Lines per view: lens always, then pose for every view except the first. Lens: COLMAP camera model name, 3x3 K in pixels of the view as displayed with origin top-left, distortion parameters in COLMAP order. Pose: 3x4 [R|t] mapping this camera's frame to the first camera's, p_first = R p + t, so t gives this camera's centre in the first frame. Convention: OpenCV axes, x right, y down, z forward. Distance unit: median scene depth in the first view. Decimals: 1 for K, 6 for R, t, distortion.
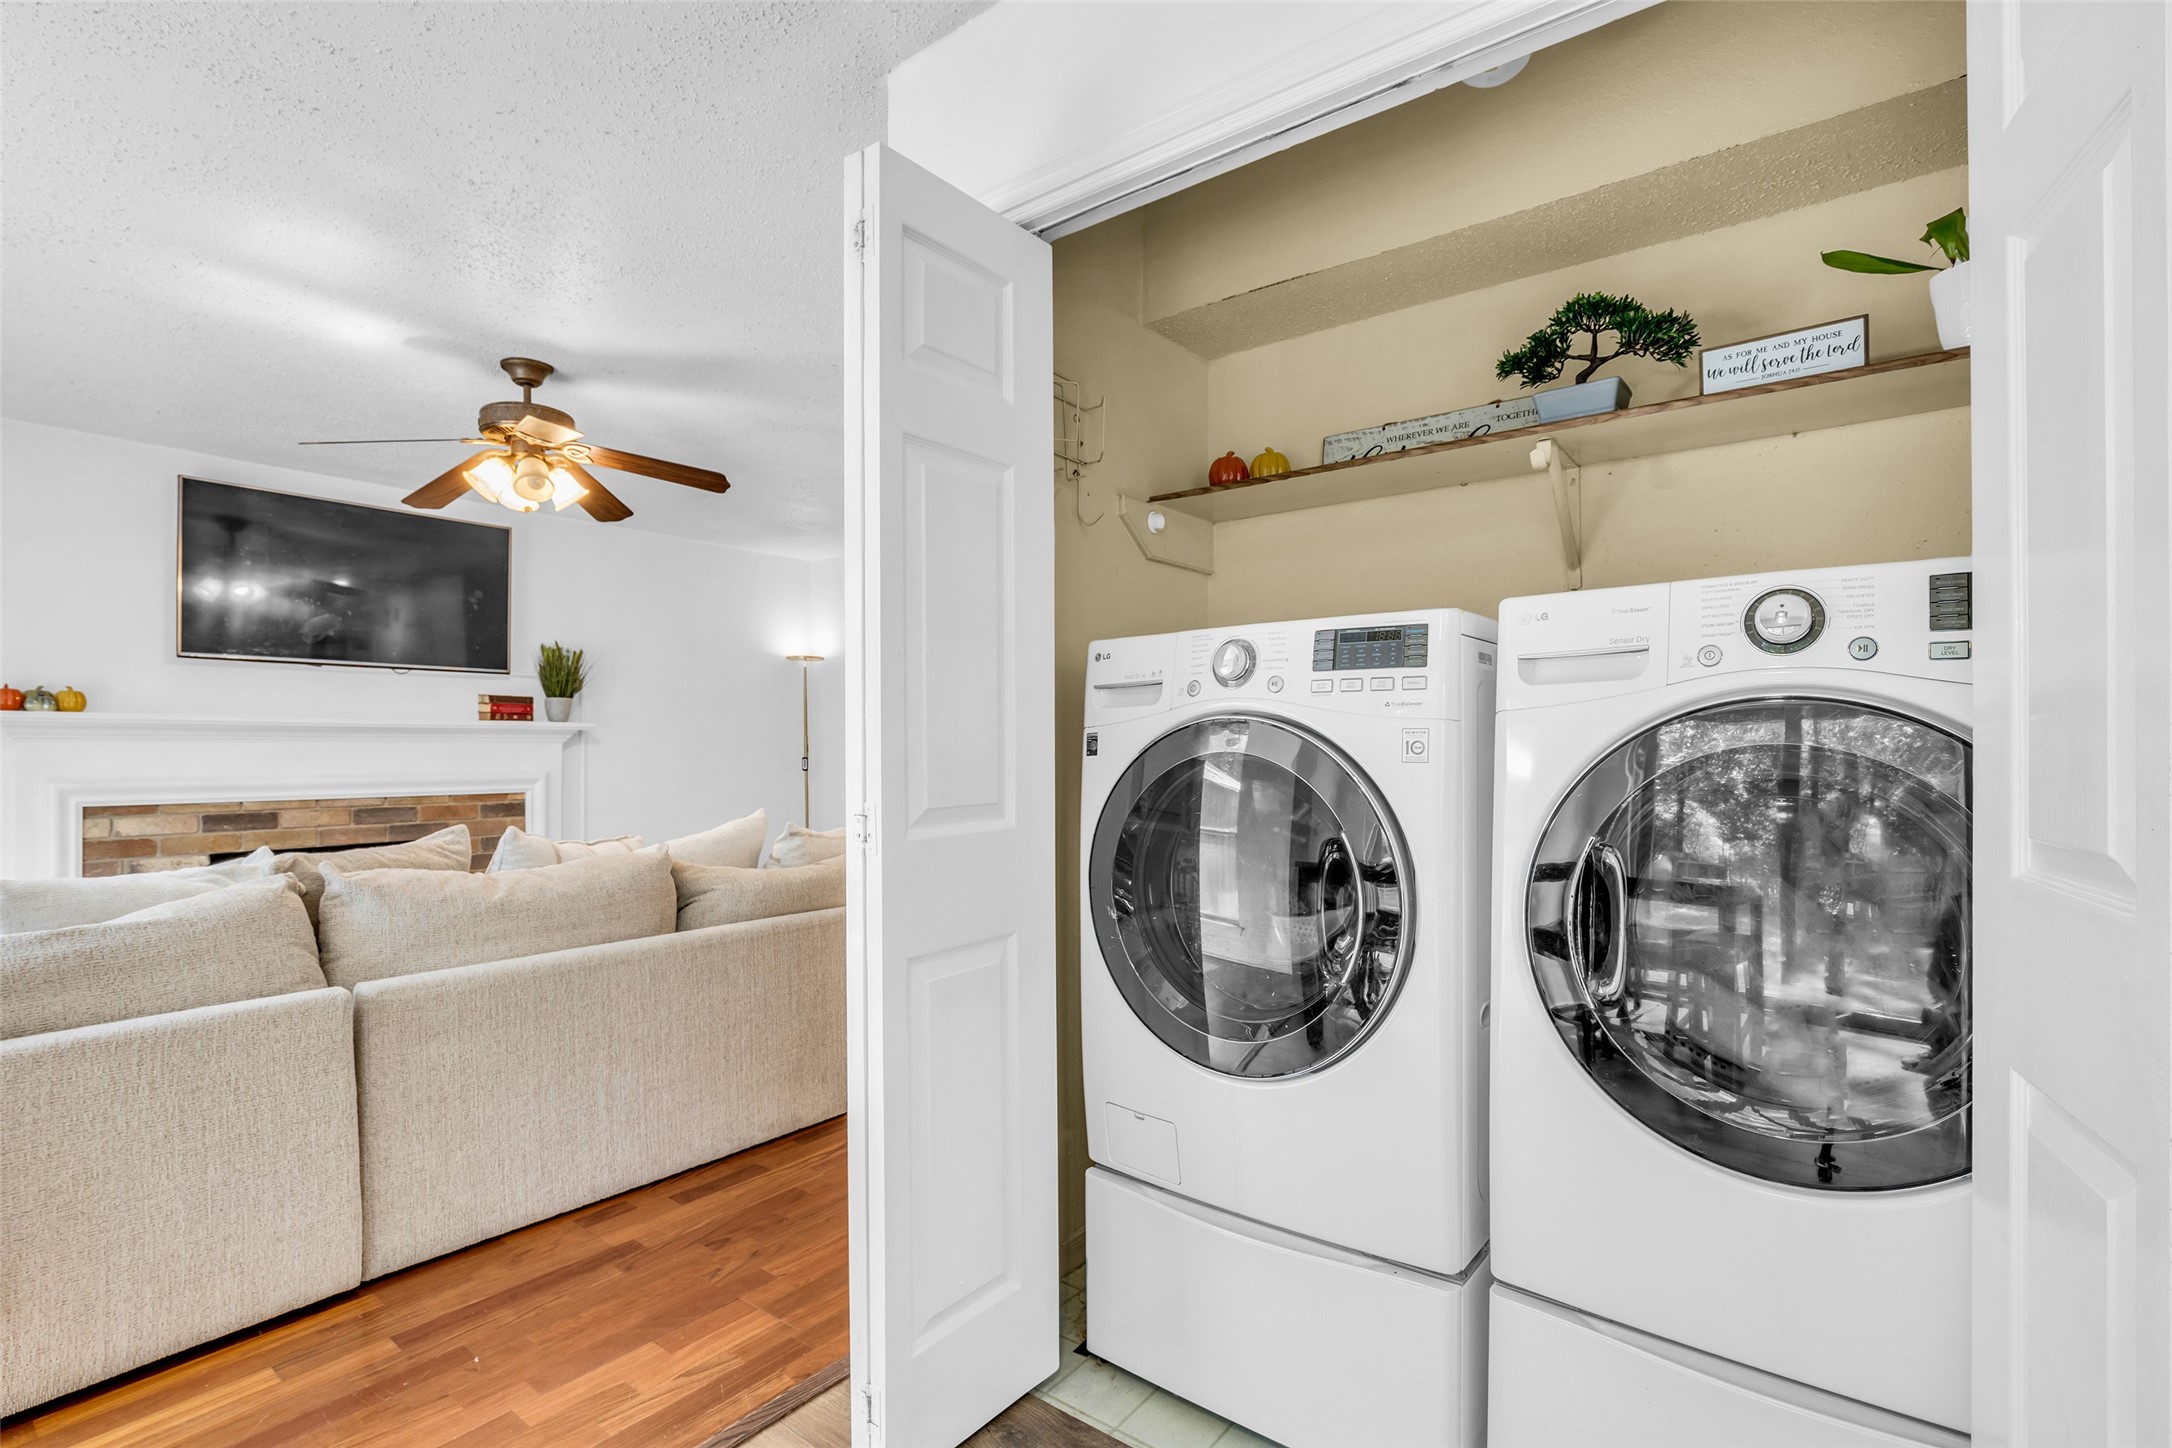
lens RADIAL K [[1000.9, 0, 1080.6], [0, 1000.9, 738.4], [0, 0, 1]] dist [-0.022421, 0.005018]
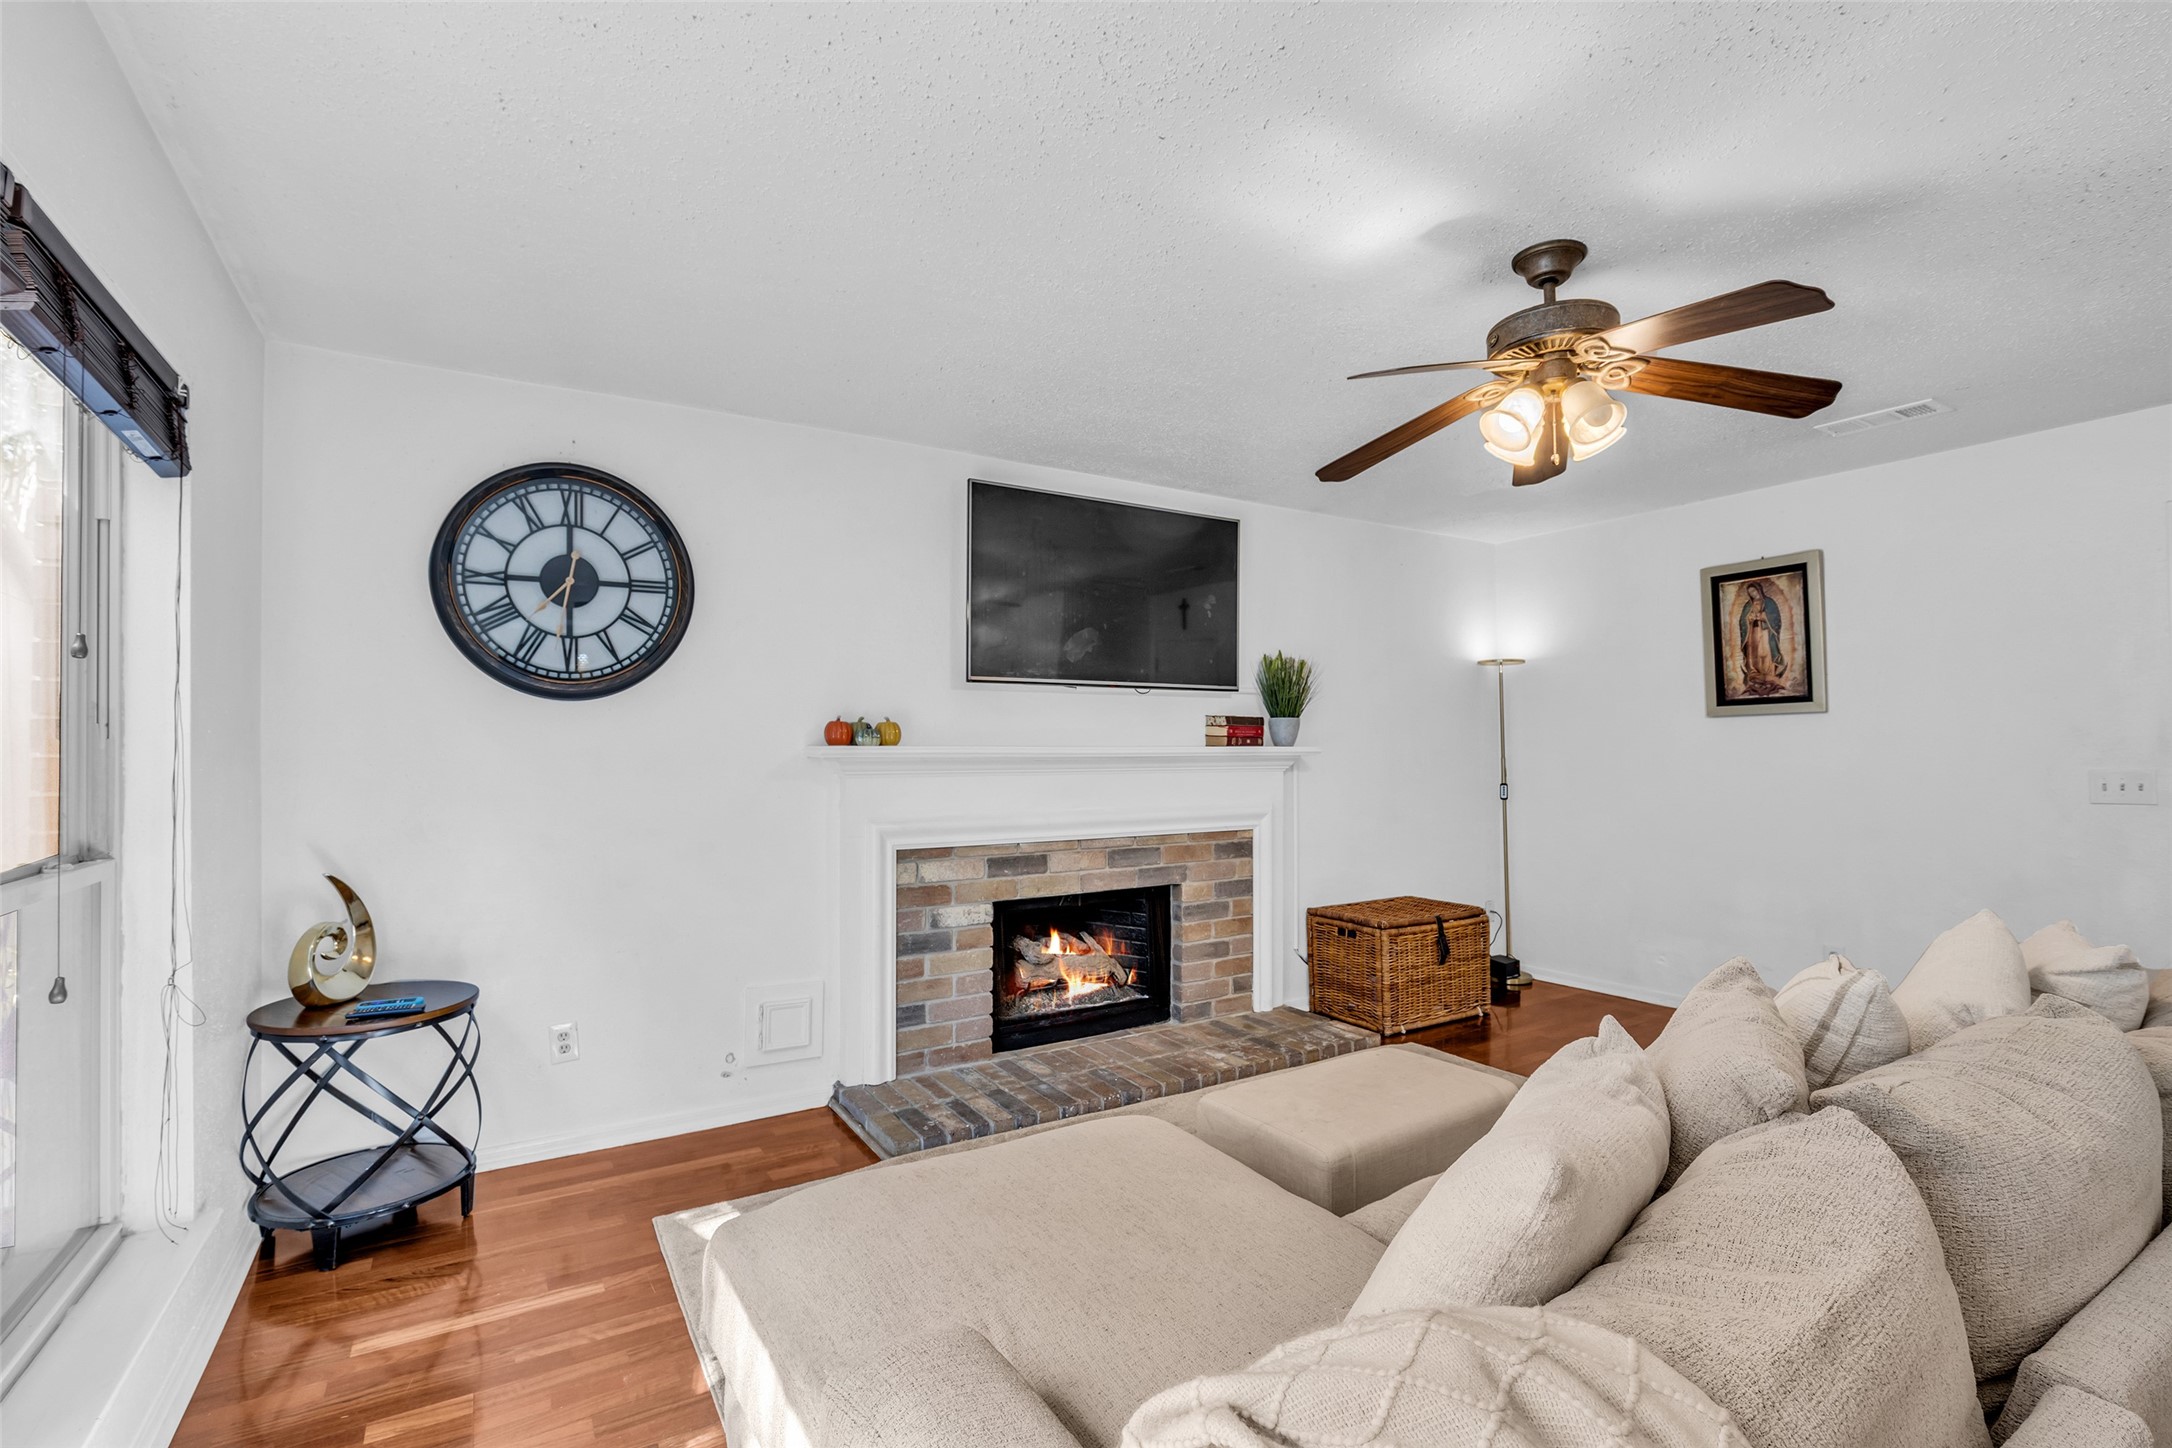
lens RADIAL K [[1000.9, 0, 1077.2], [0, 1000.9, 734.6], [0, 0, 1]] dist [-0.022421, 0.005018]
pose [[0.934755, -0.006706, -0.355229, -0.465027], [0.004842, 0.999969, -0.006136, -0.026426], [0.355259, 0.004016, 0.934759, 0.173276]]
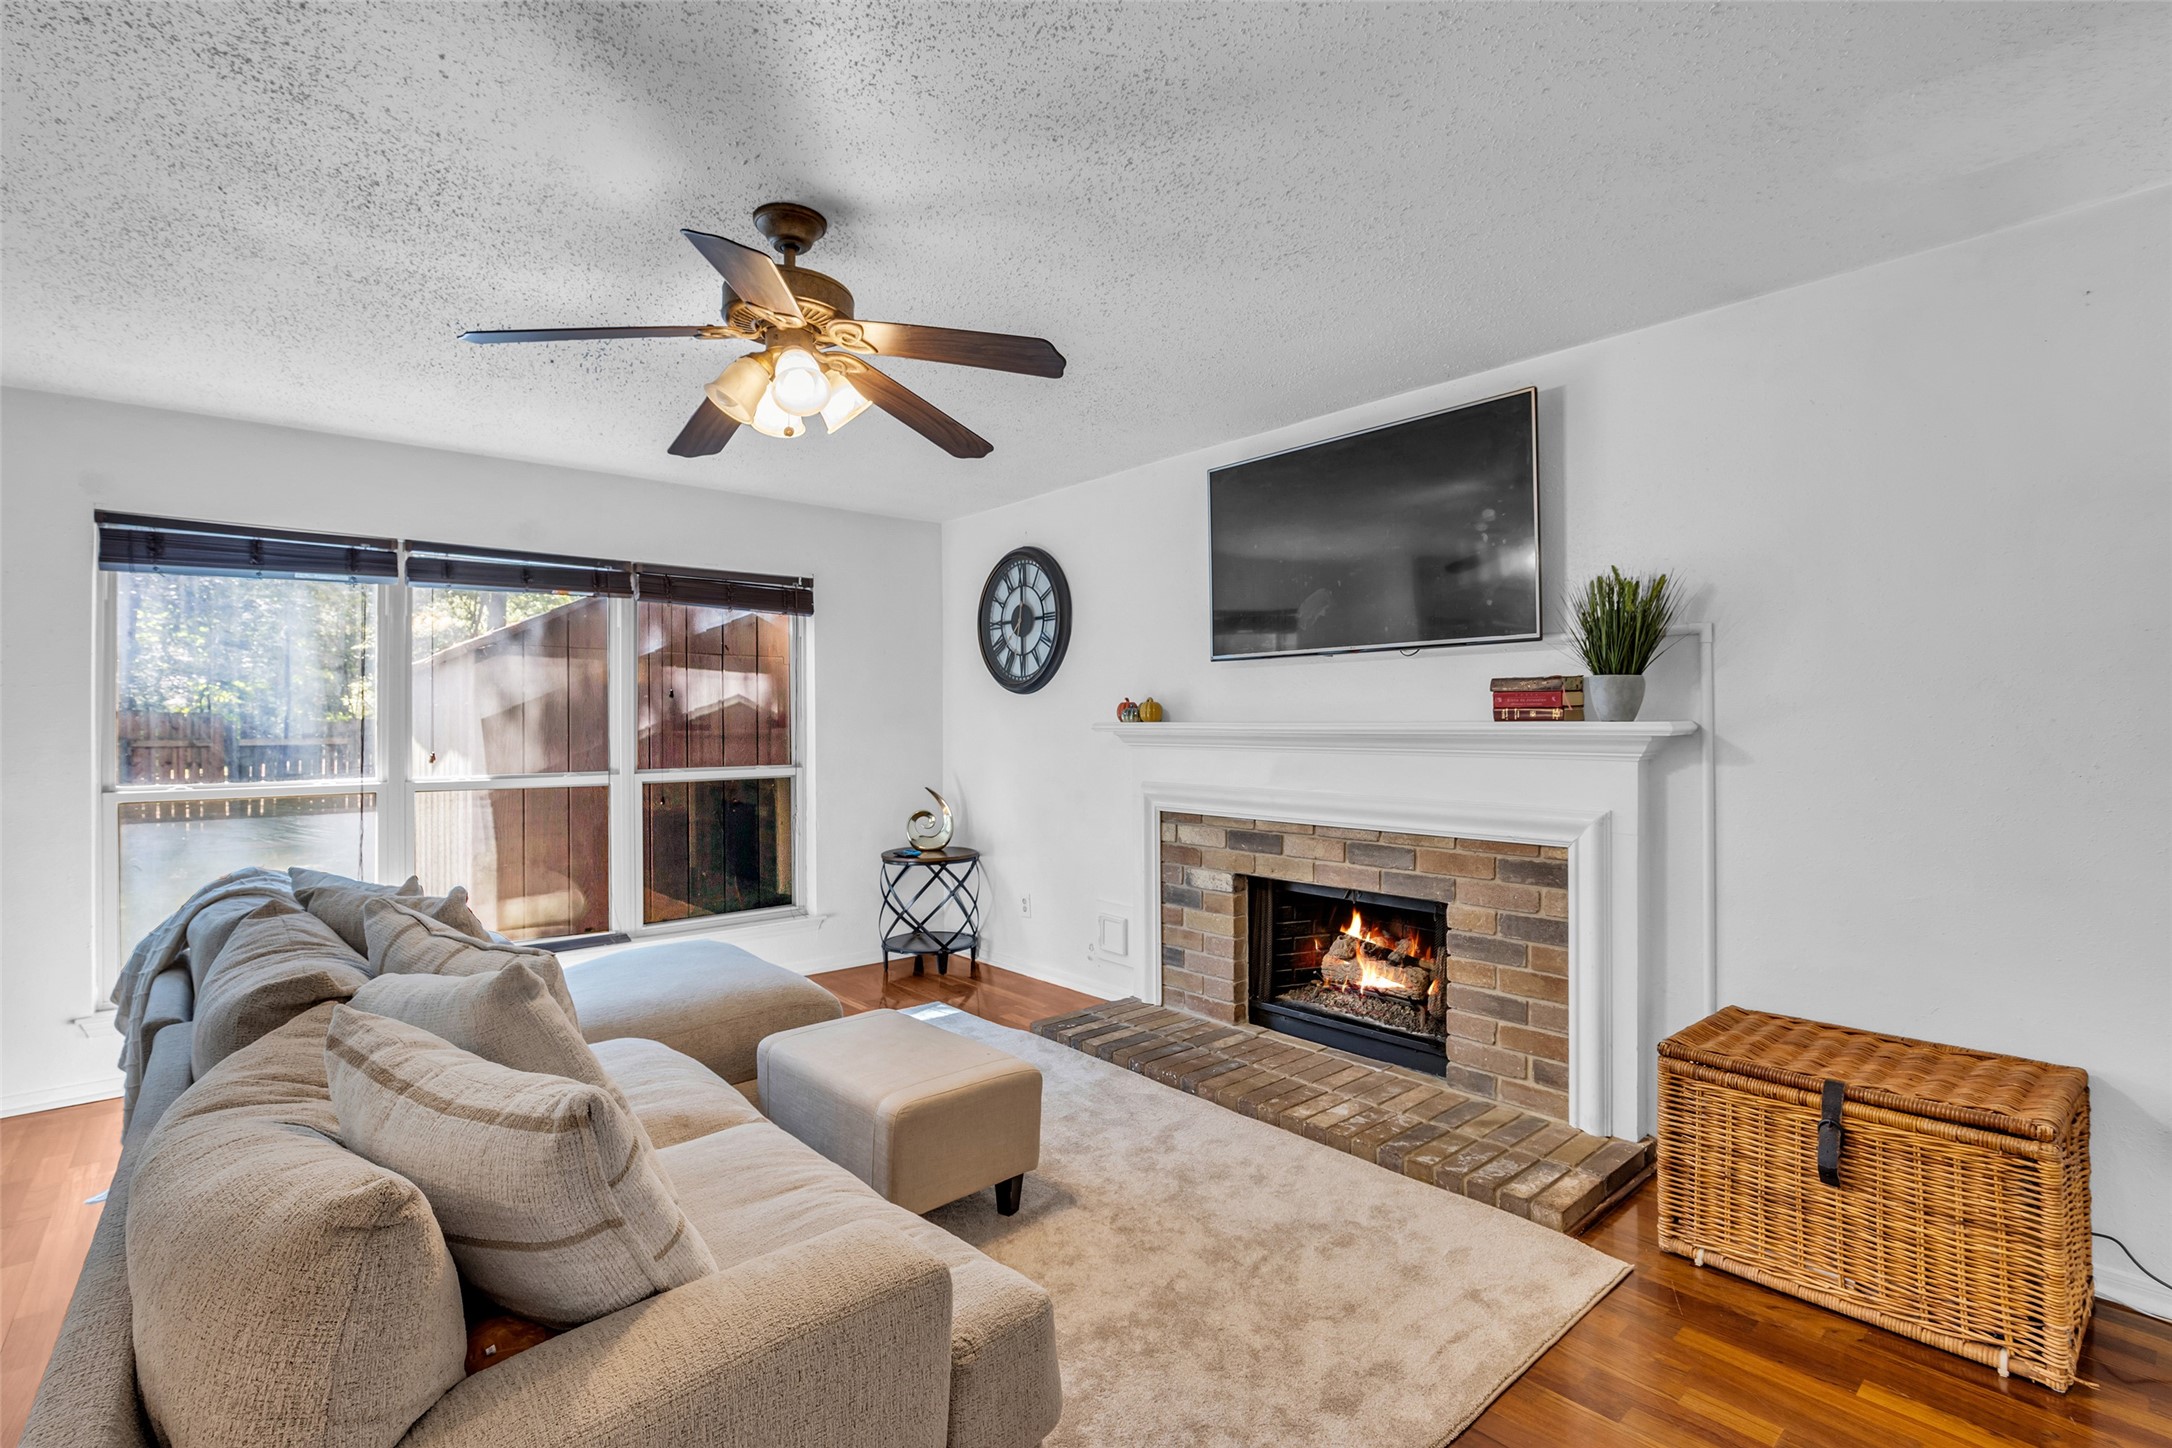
lens RADIAL K [[1000.9, 0, 1100.8], [0, 1000.9, 718.4], [0, 0, 1]] dist [-0.022421, 0.005018]
pose [[-0.191209, -0.003065, -0.981545, 0.049370], [0.011581, 0.999918, -0.005378, -0.022087], [0.981481, -0.012396, -0.191158, 1.001397]]
